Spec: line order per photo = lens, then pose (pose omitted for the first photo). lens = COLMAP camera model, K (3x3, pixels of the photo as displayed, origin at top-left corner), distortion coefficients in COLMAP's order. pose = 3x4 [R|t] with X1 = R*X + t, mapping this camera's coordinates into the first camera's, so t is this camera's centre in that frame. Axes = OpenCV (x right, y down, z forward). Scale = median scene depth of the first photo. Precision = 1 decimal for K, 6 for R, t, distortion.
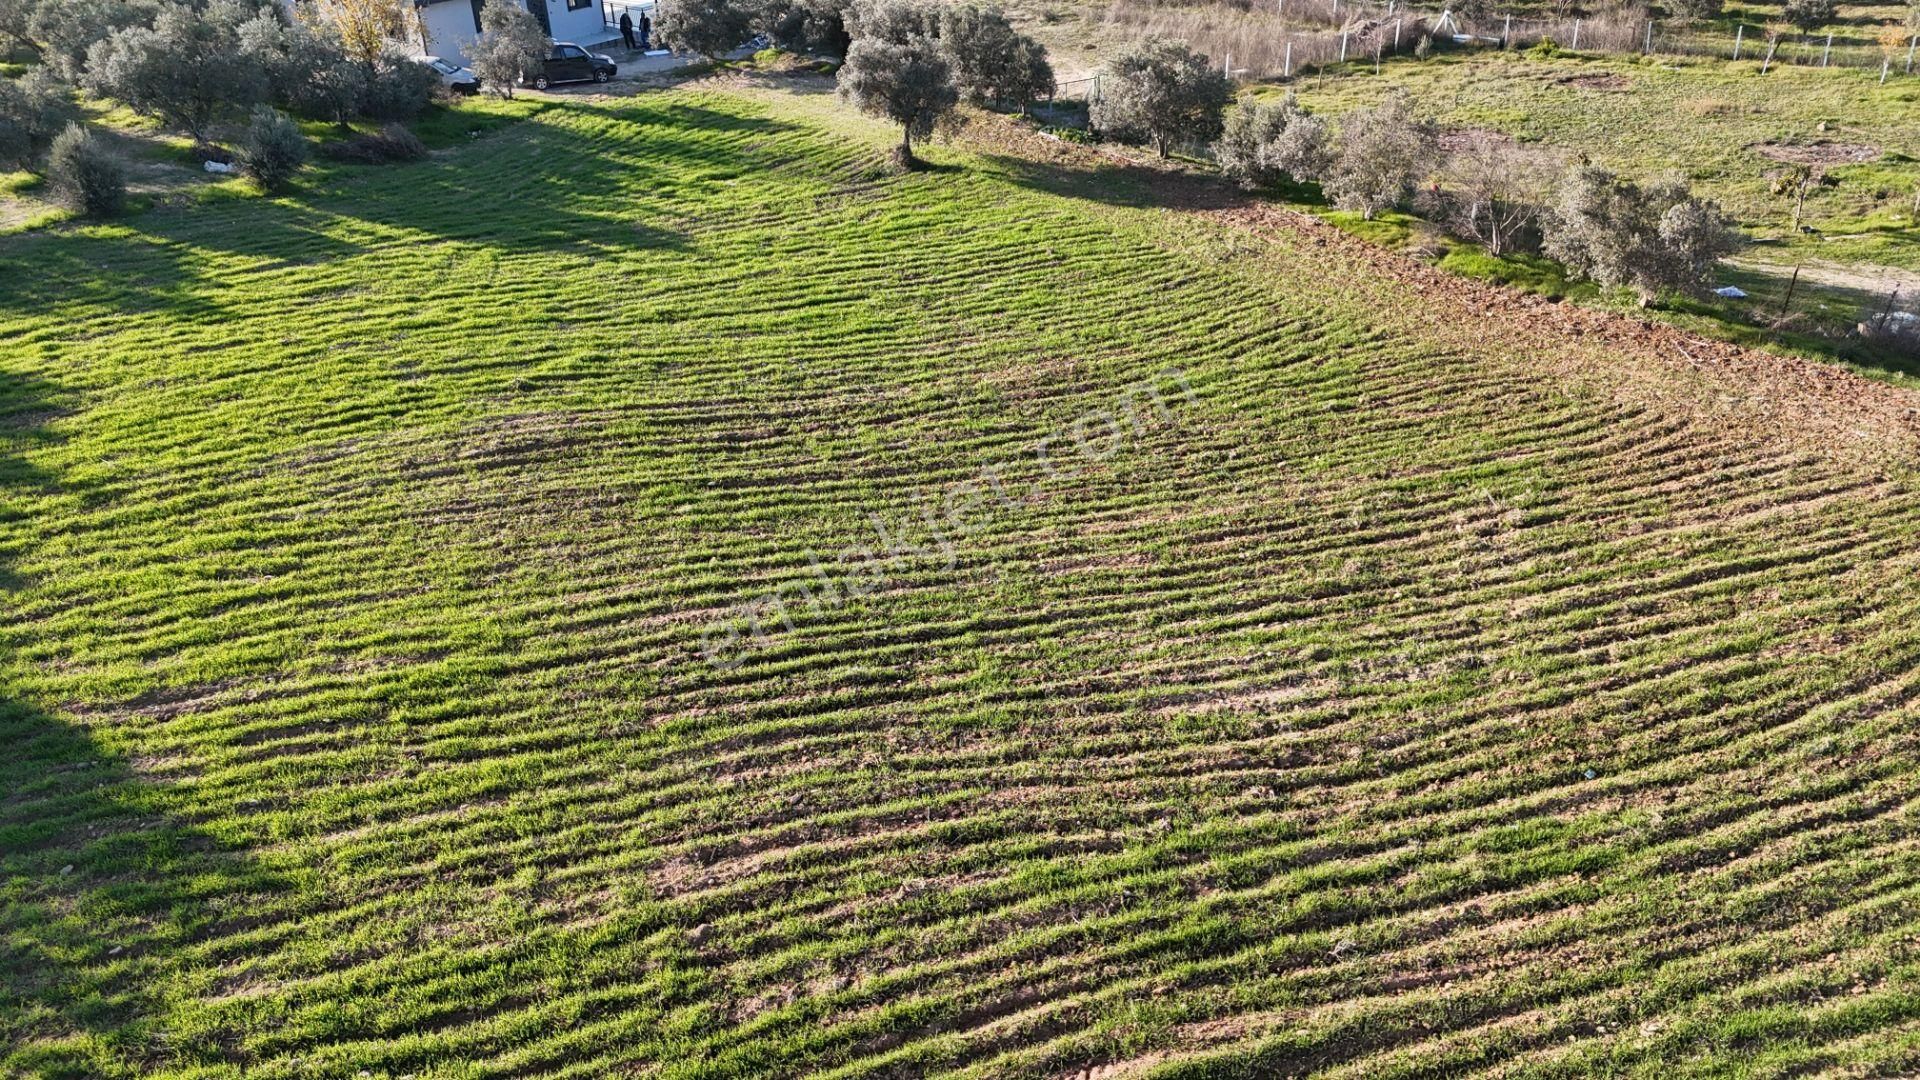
lens RADIAL K [[1407.2, 0, 967.0], [0, 1407.2, 535.5], [0, 0, 1]] dist [0.080585, -0.080029]
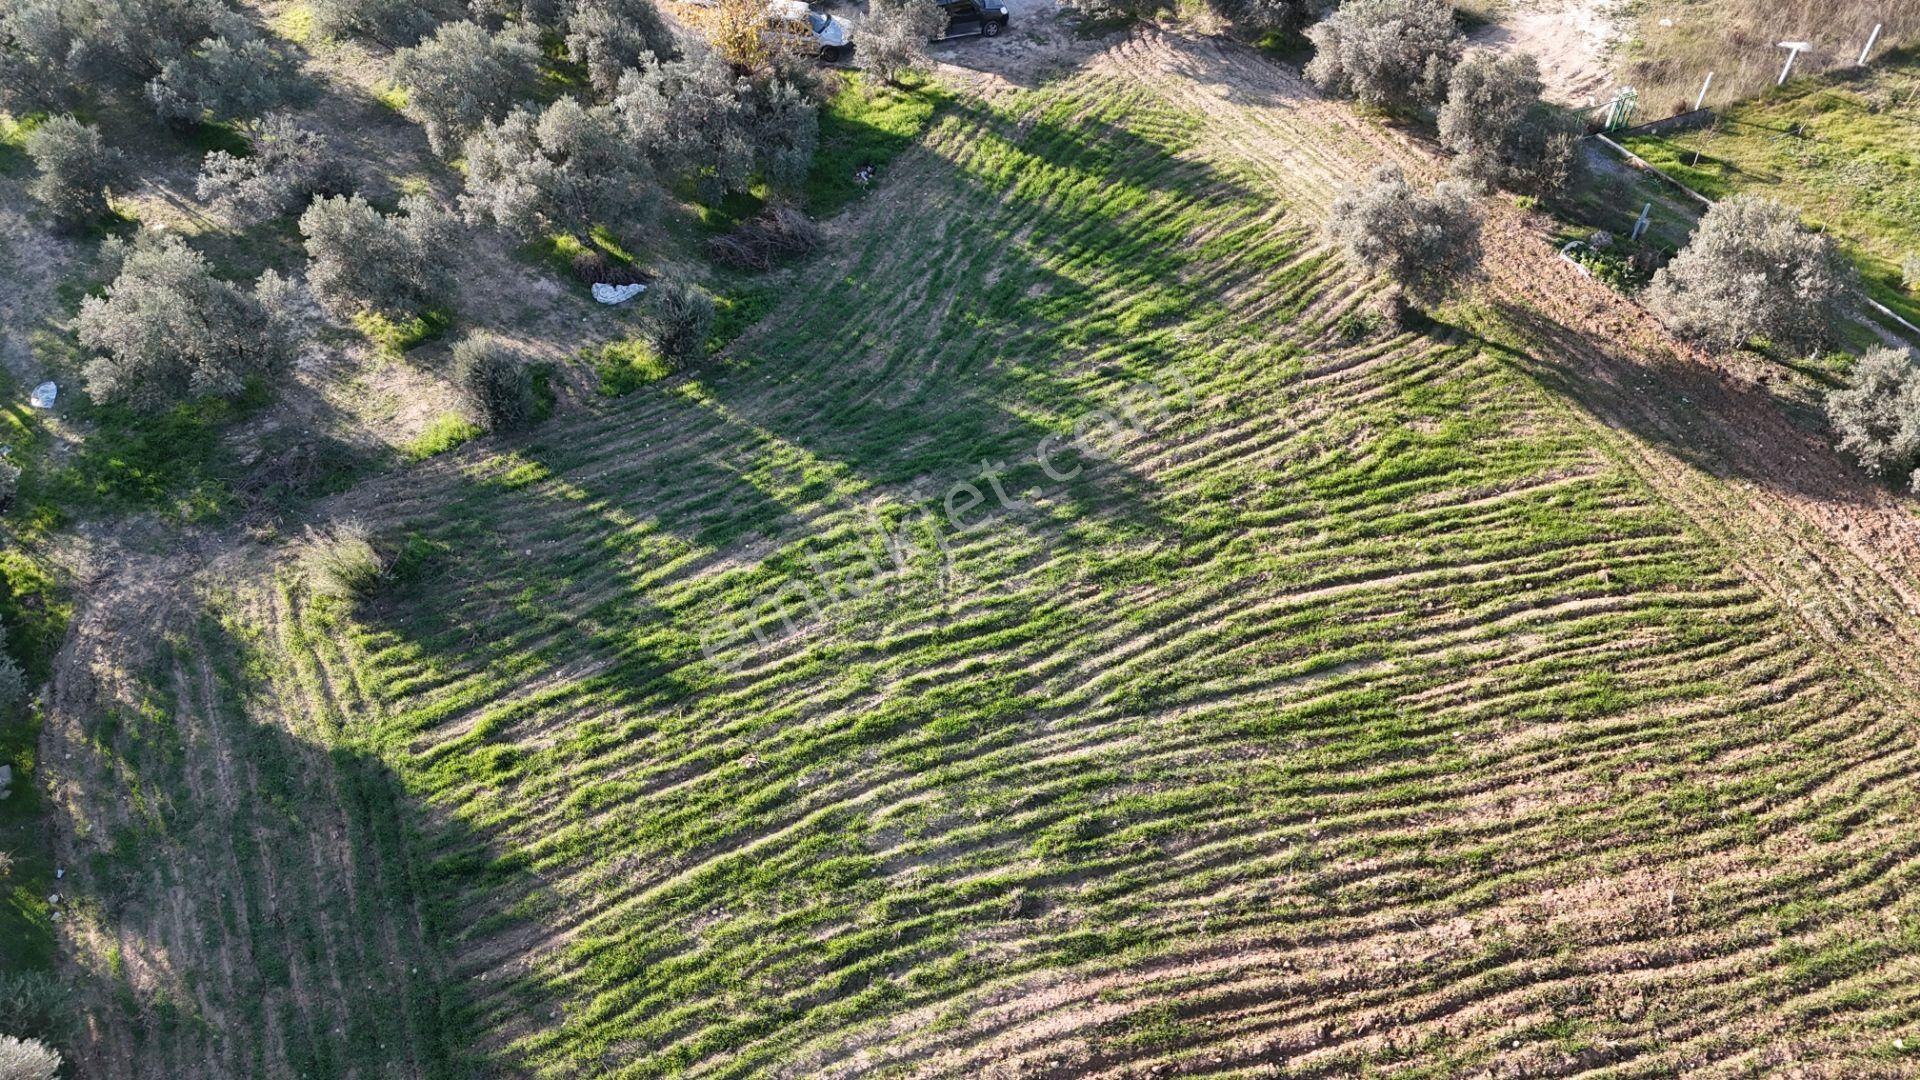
lens RADIAL K [[1407.2, 0, 967.0], [0, 1407.2, 535.5], [0, 0, 1]] dist [0.080585, -0.080029]
pose [[0.986456, 0.118747, -0.113150, -0.297592], [-0.078581, 0.947661, 0.309457, -0.628651], [0.143975, -0.296374, 0.944158, 0.266786]]
